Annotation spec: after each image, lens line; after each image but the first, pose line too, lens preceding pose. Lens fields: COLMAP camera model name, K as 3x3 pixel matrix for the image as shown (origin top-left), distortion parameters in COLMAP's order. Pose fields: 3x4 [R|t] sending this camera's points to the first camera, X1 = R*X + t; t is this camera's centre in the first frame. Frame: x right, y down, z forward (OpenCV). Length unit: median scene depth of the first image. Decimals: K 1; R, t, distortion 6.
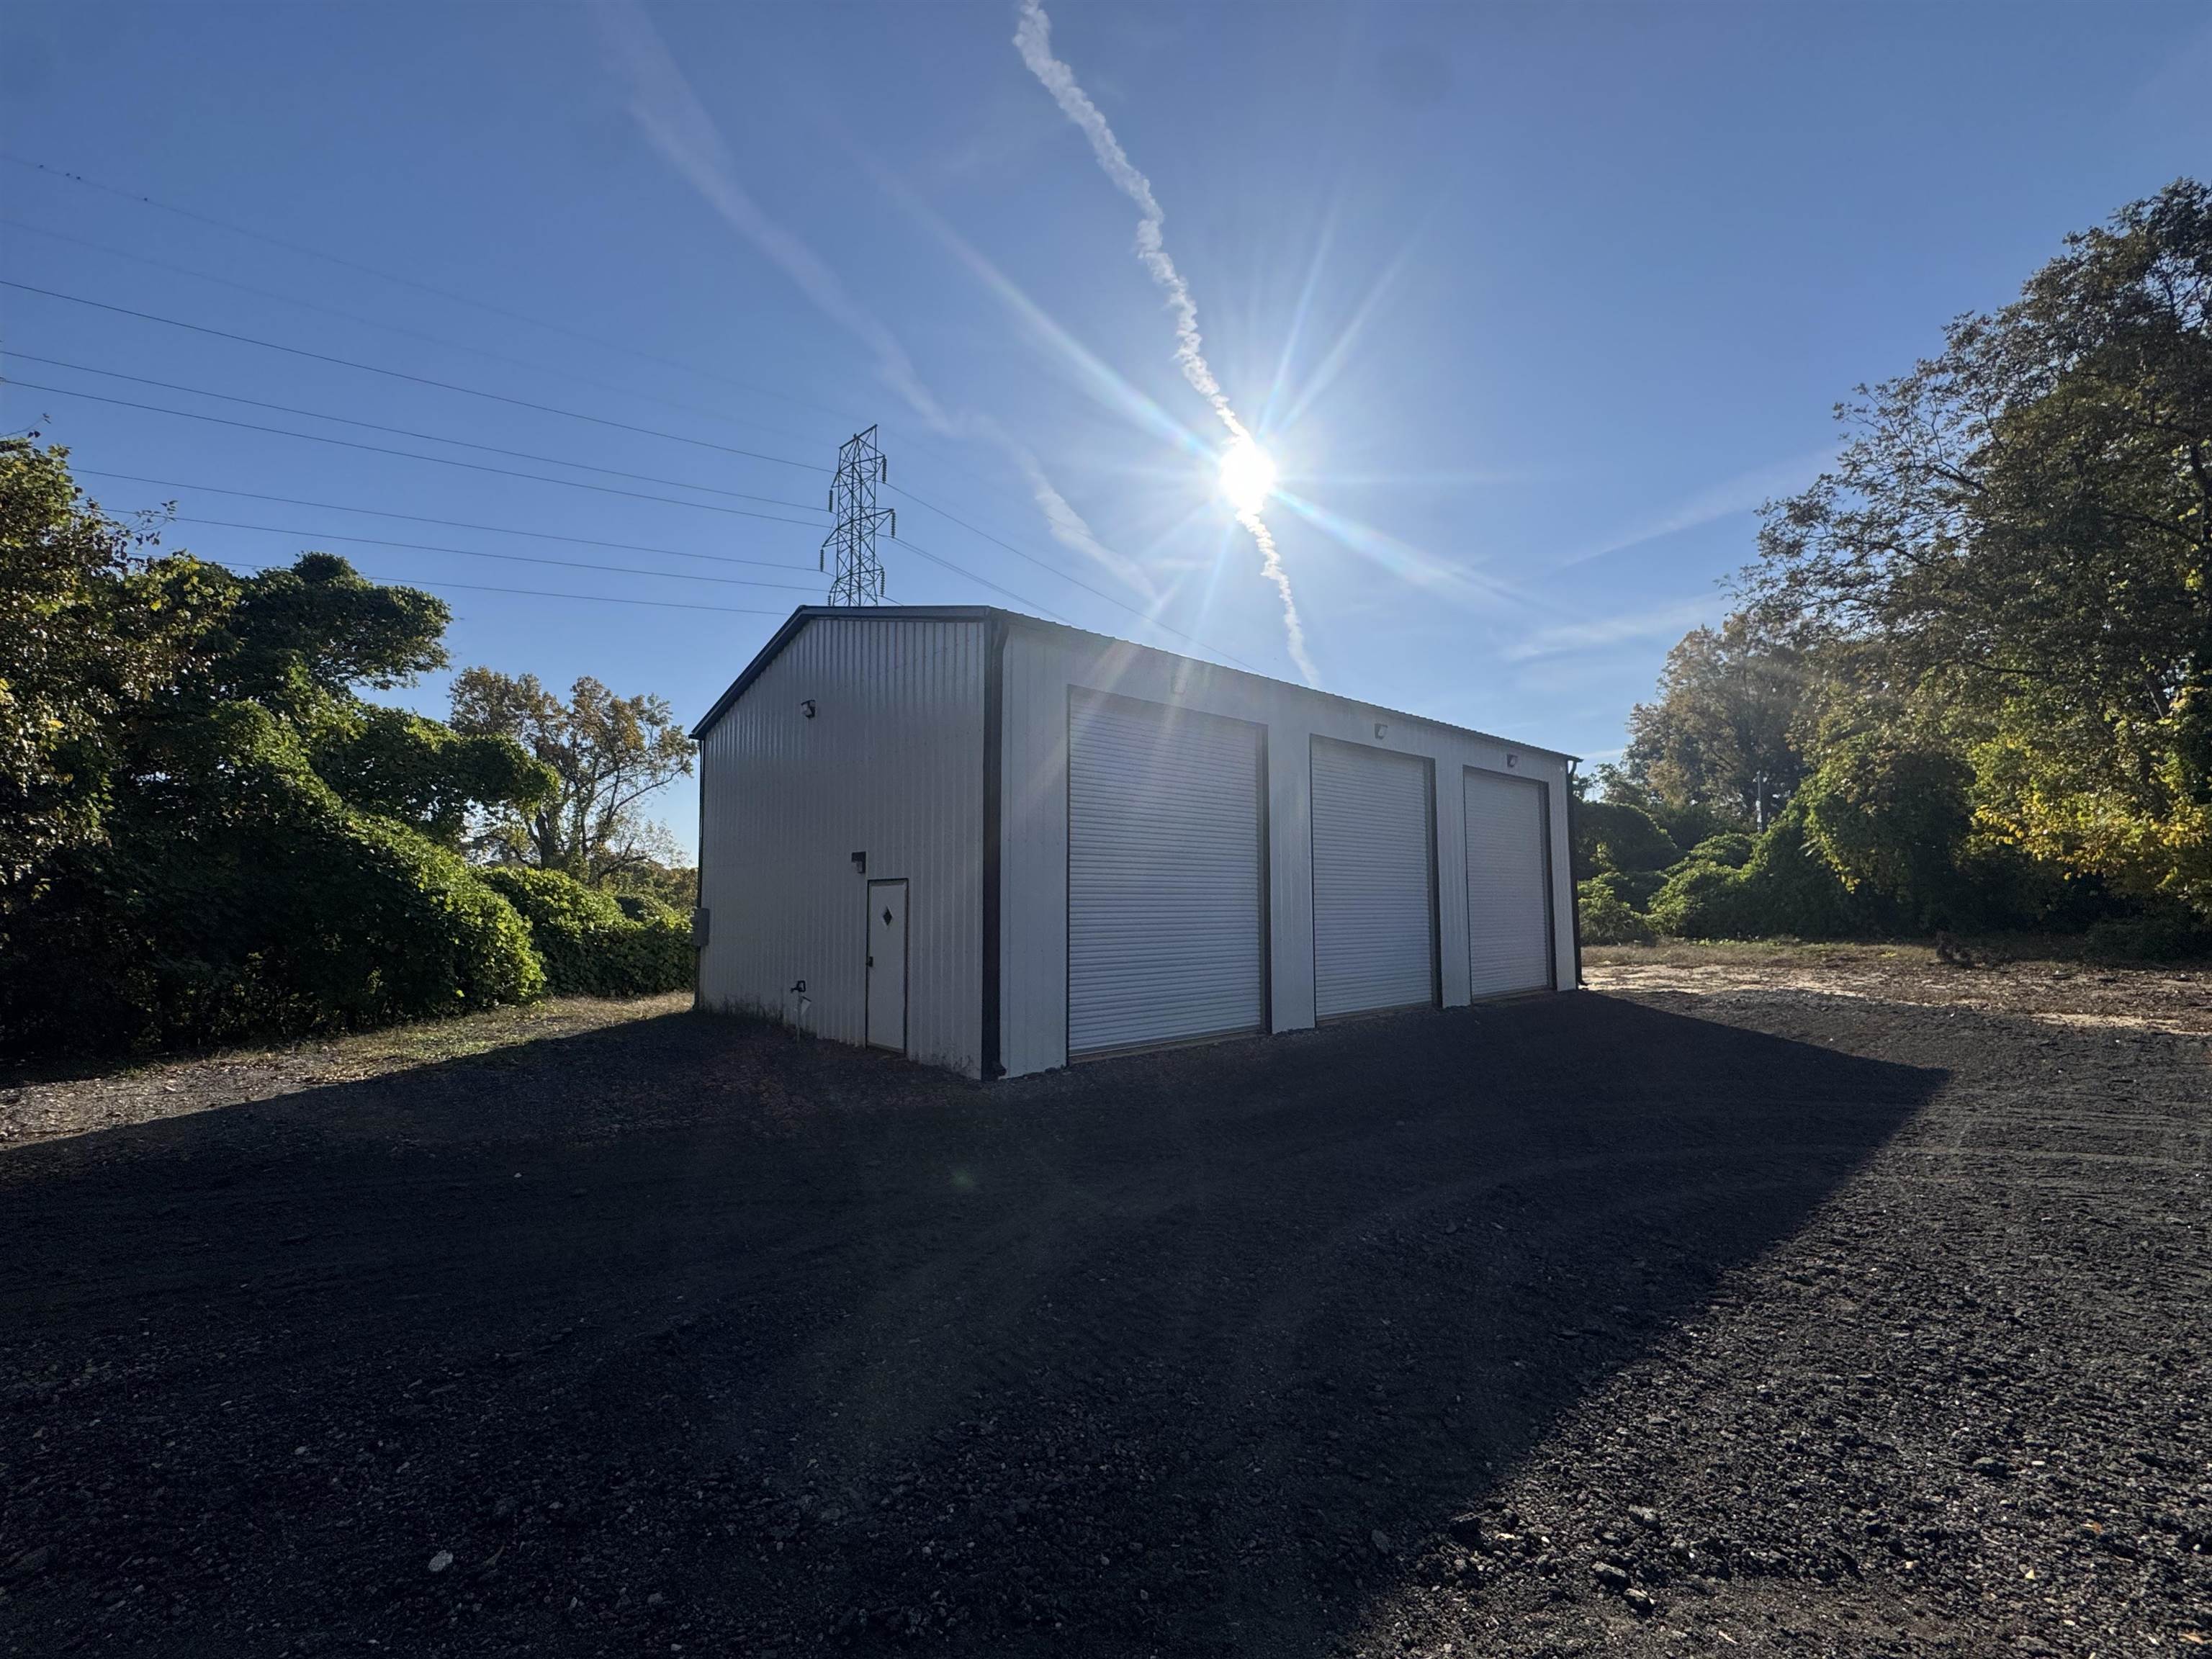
lens RADIAL K [[920.8, 0, 1106.0], [0, 920.8, 829.5], [0, 0, 1]] dist [-0.005886, -0.000100]
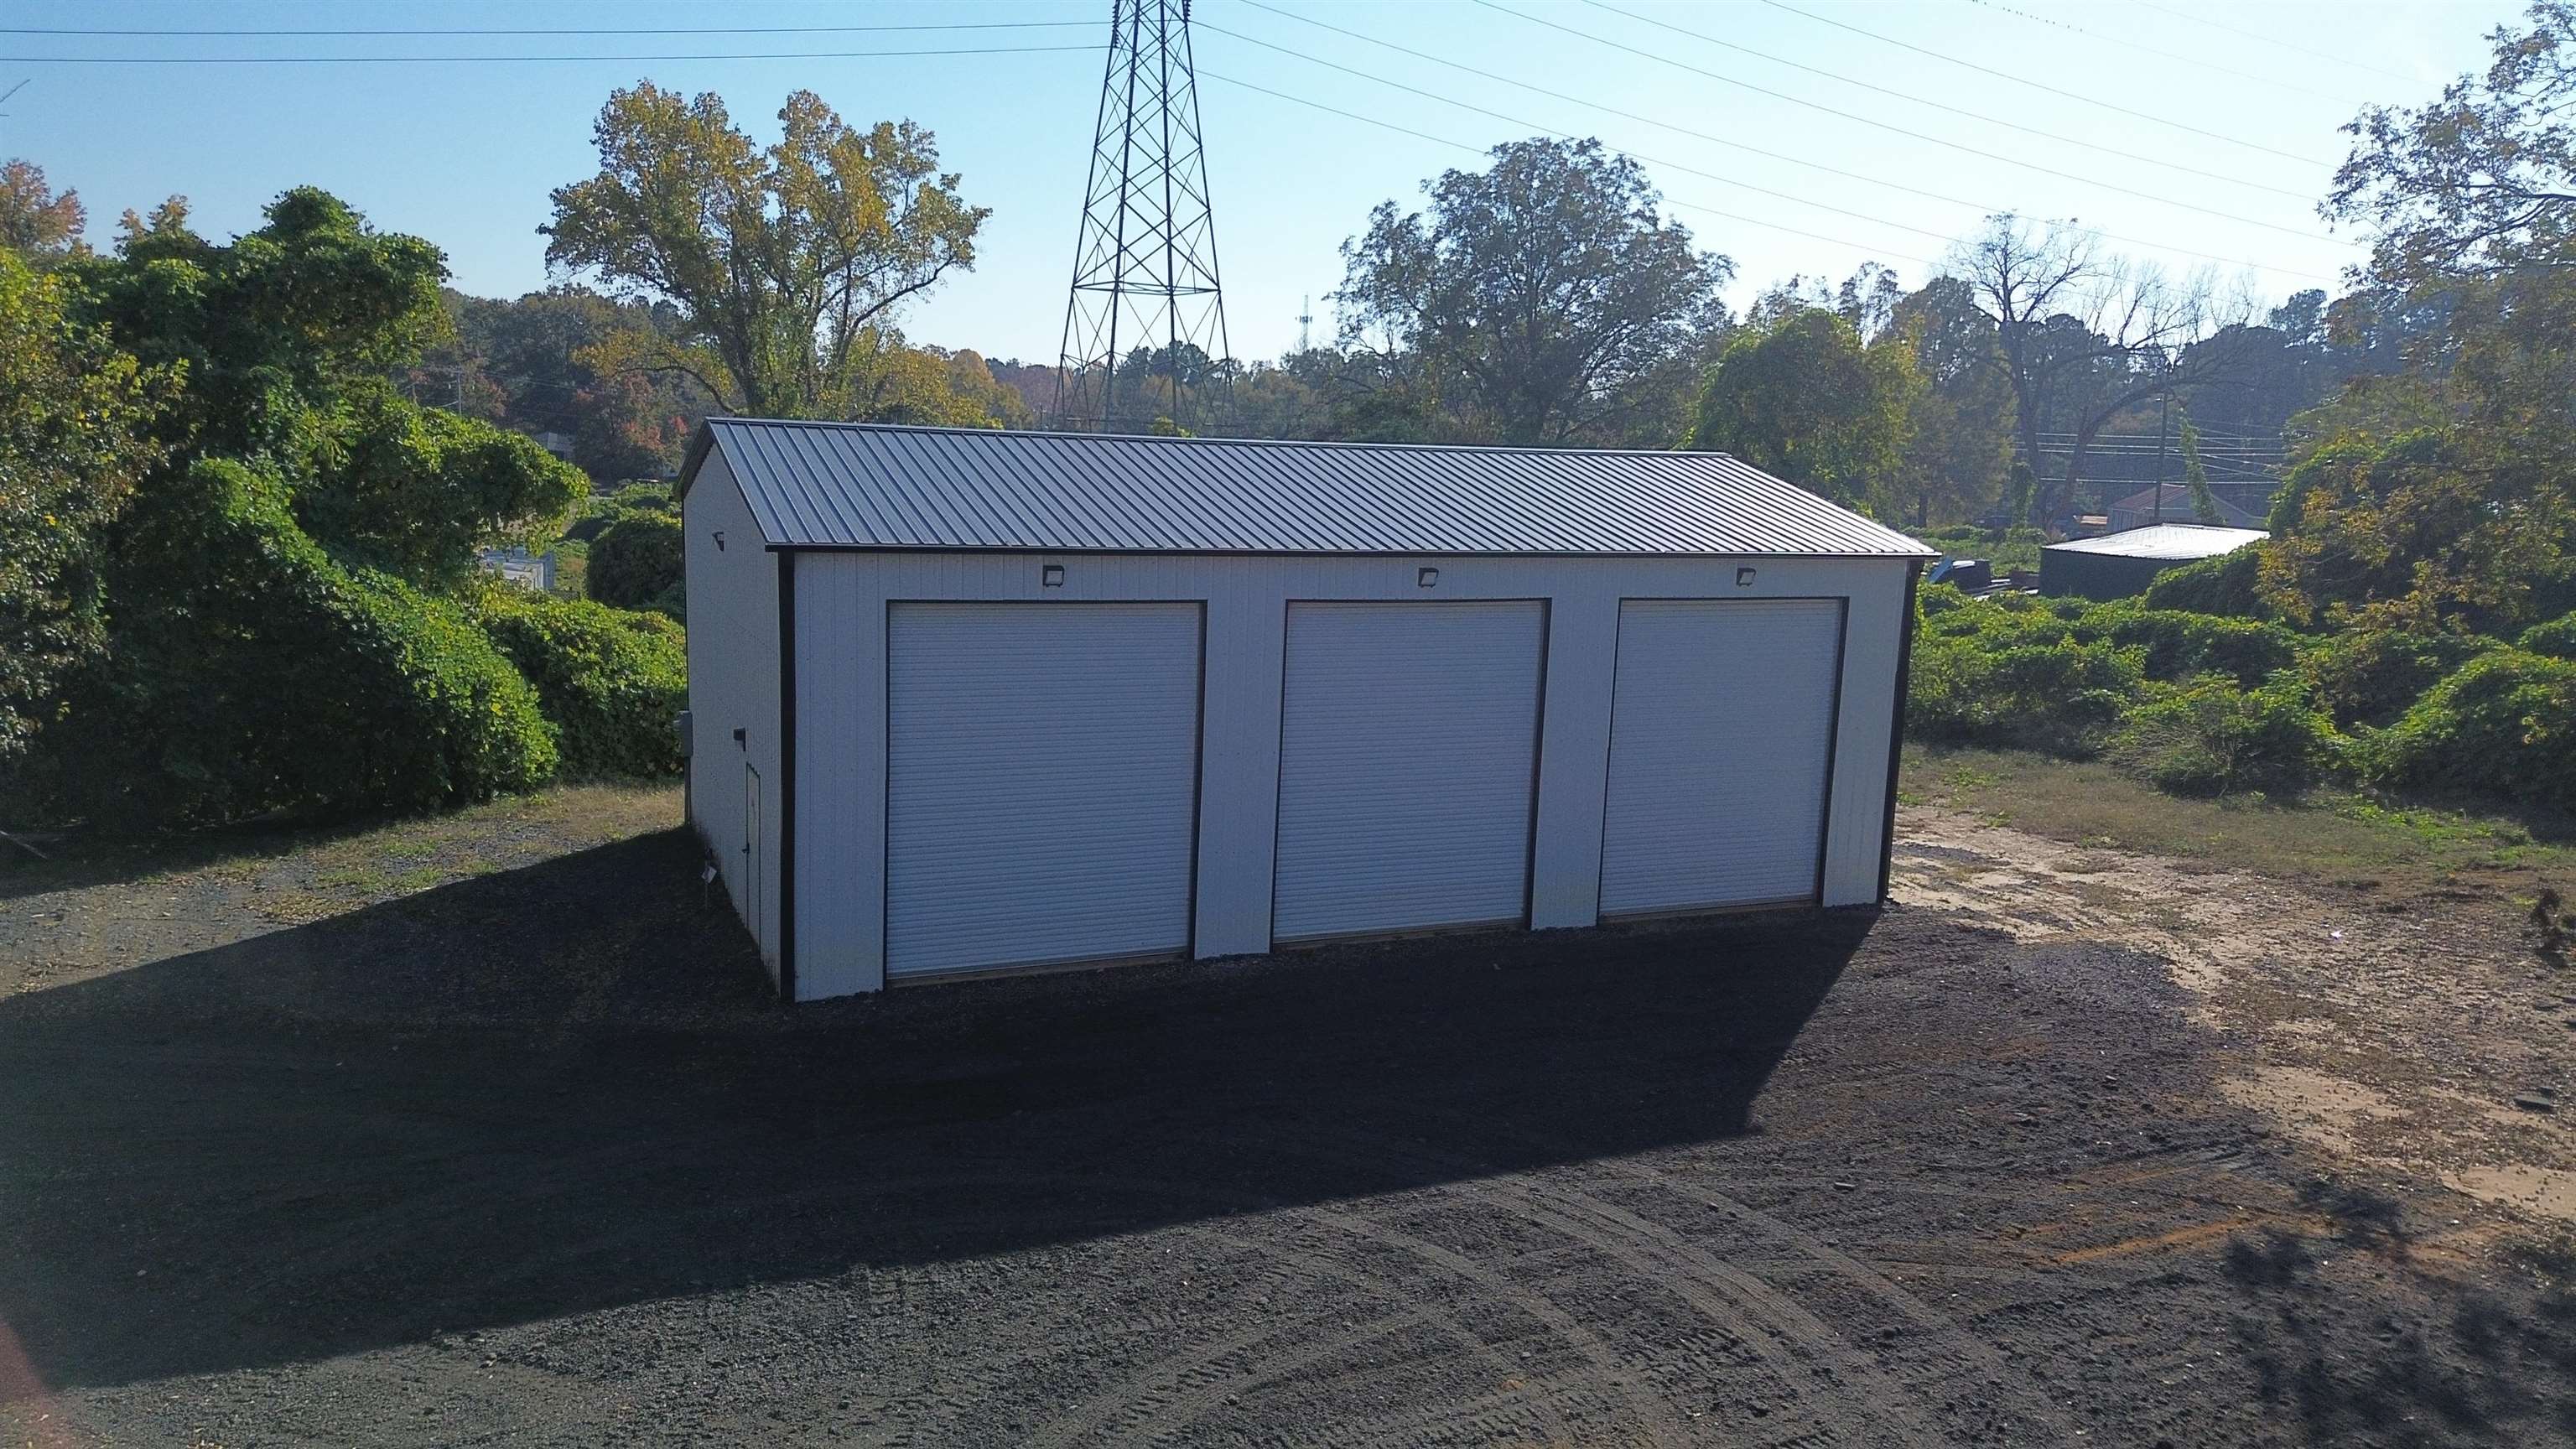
lens RADIAL K [[1813.4, 0, 1288.0], [0, 1813.4, 724.5], [0, 0, 1]] dist [0.057280, -0.045961]
pose [[0.951136, 0.089379, -0.295552, 0.562702], [-0.016629, 0.970626, 0.240017, -0.302571], [0.308323, -0.223374, 0.924684, -0.372648]]
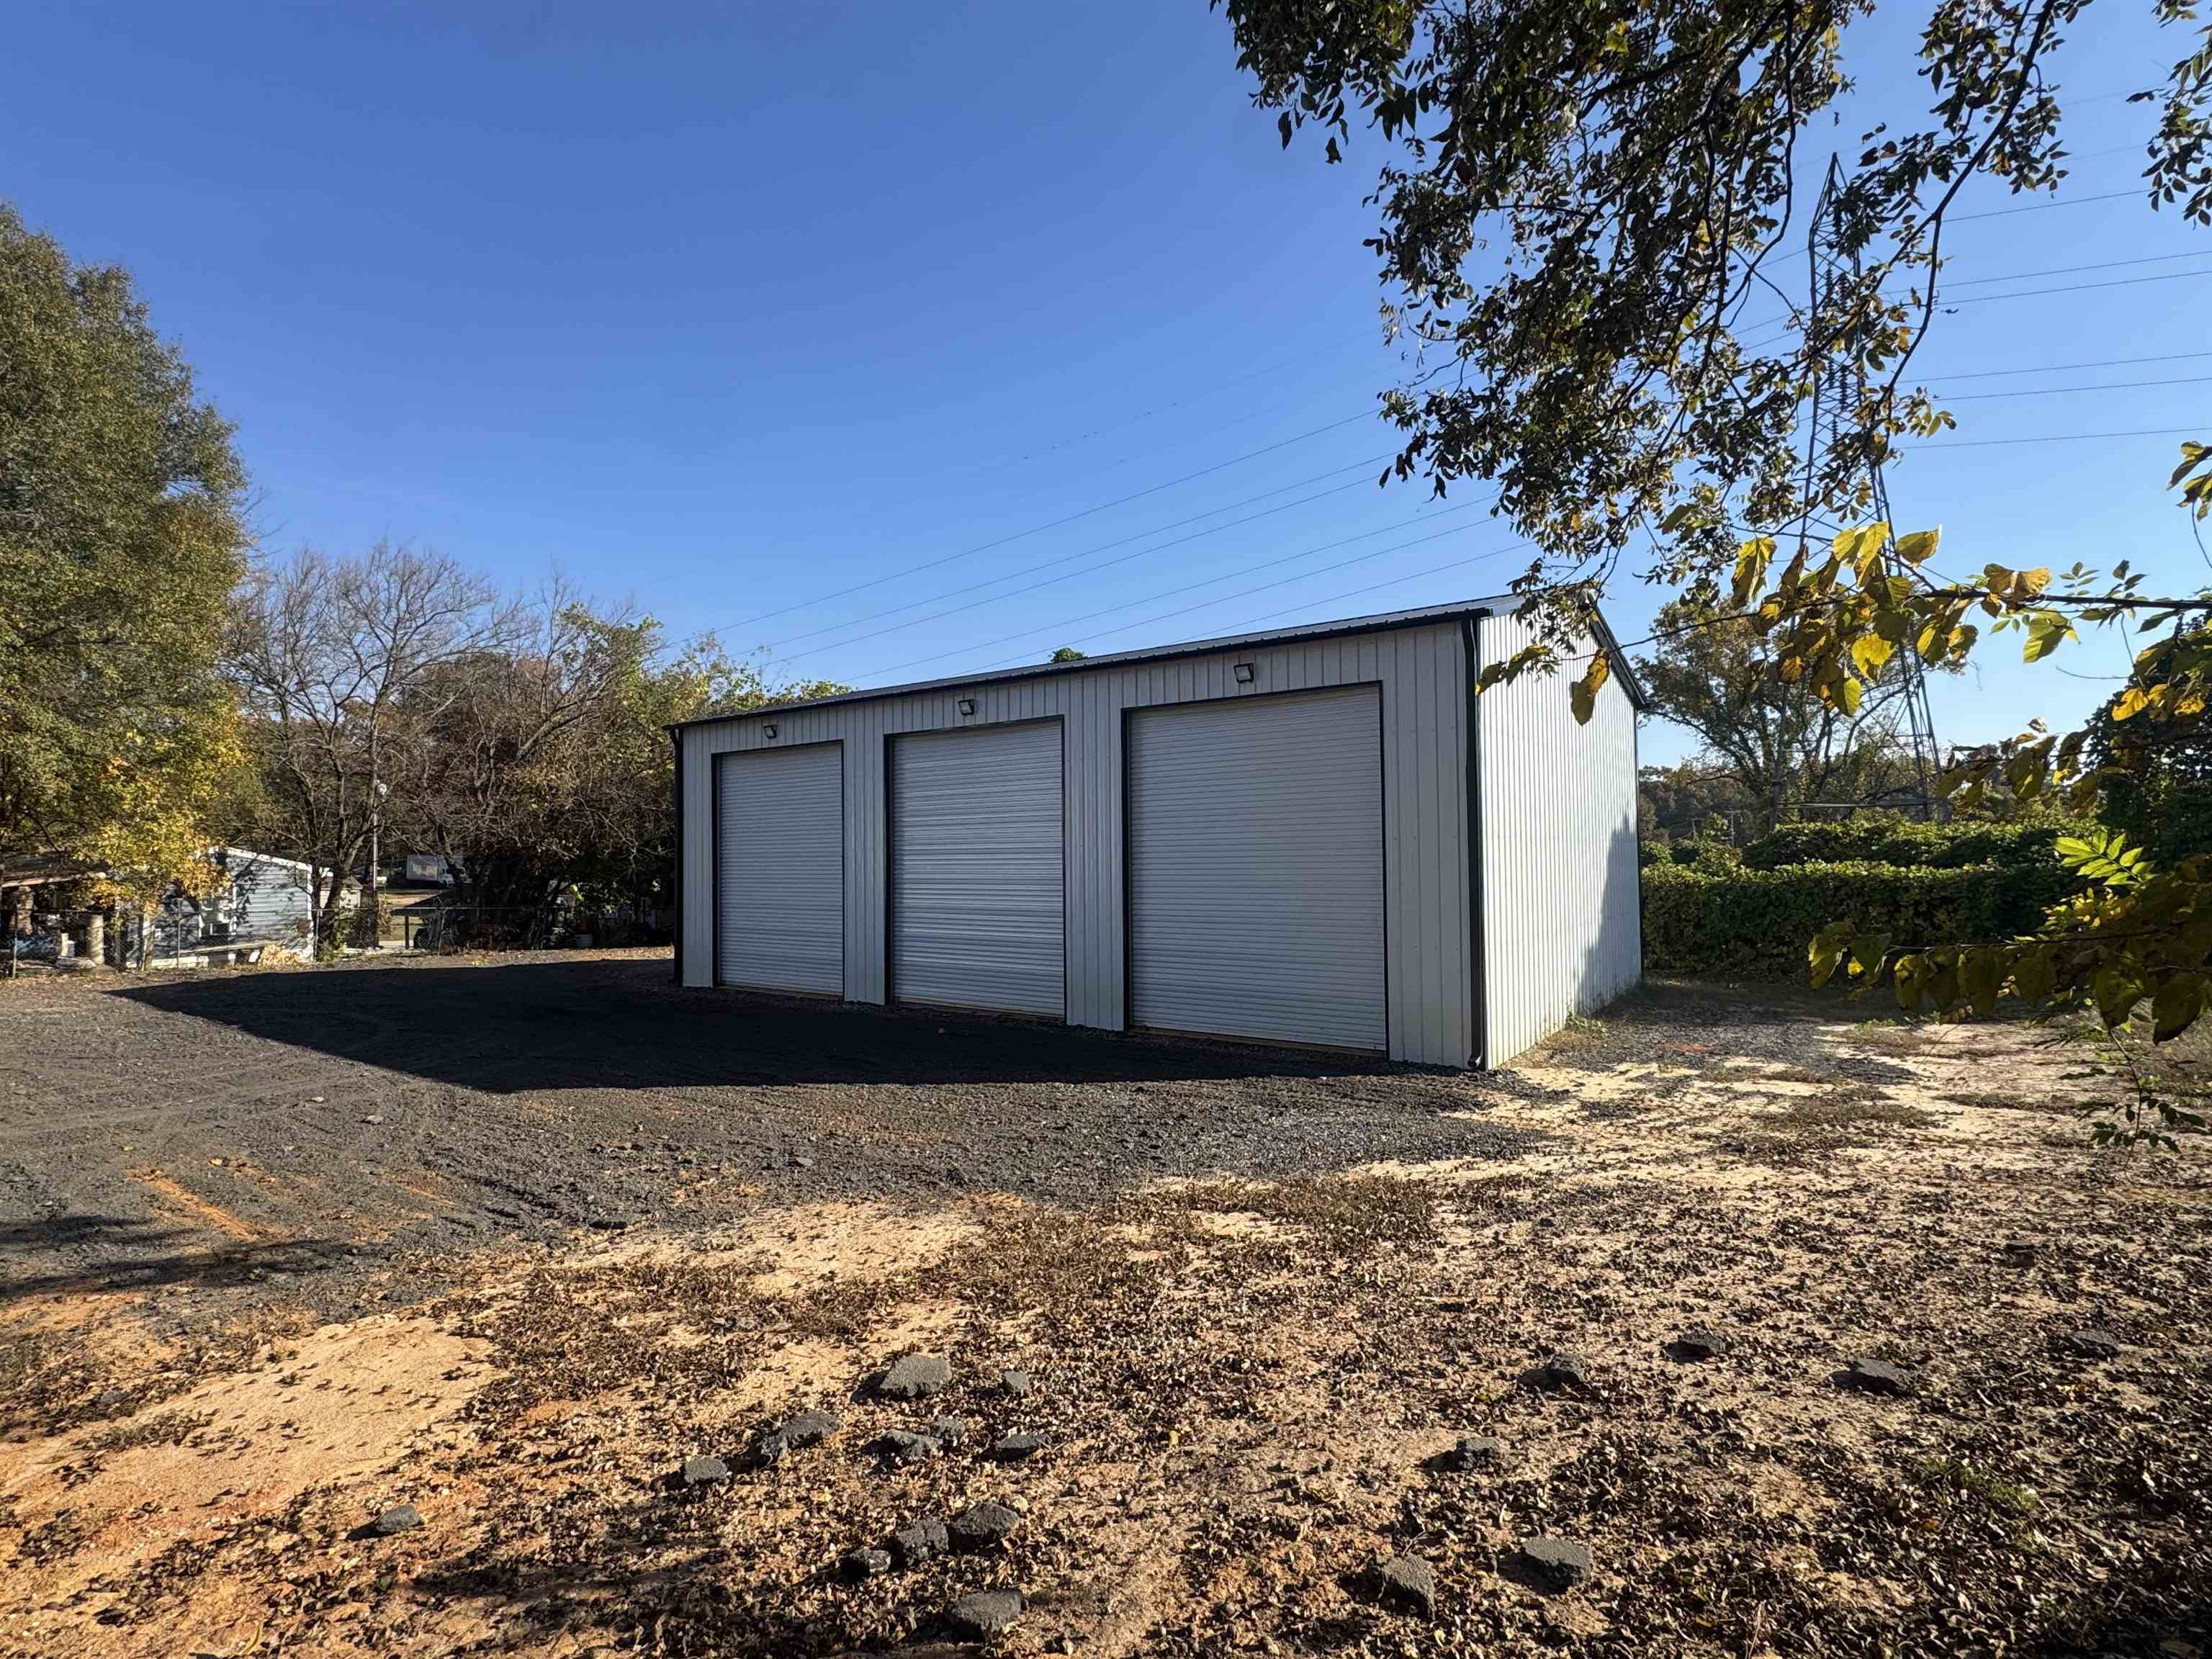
lens RADIAL K [[1072.3, 0, 1106.0], [0, 1072.3, 829.5], [0, 0, 1]] dist [-0.001087, -0.000093]
pose [[0.199288, -0.027886, -0.979544, 1.223245], [0.082794, 0.996500, -0.011525, 0.035492], [0.976437, -0.078804, 0.200899, 0.807113]]
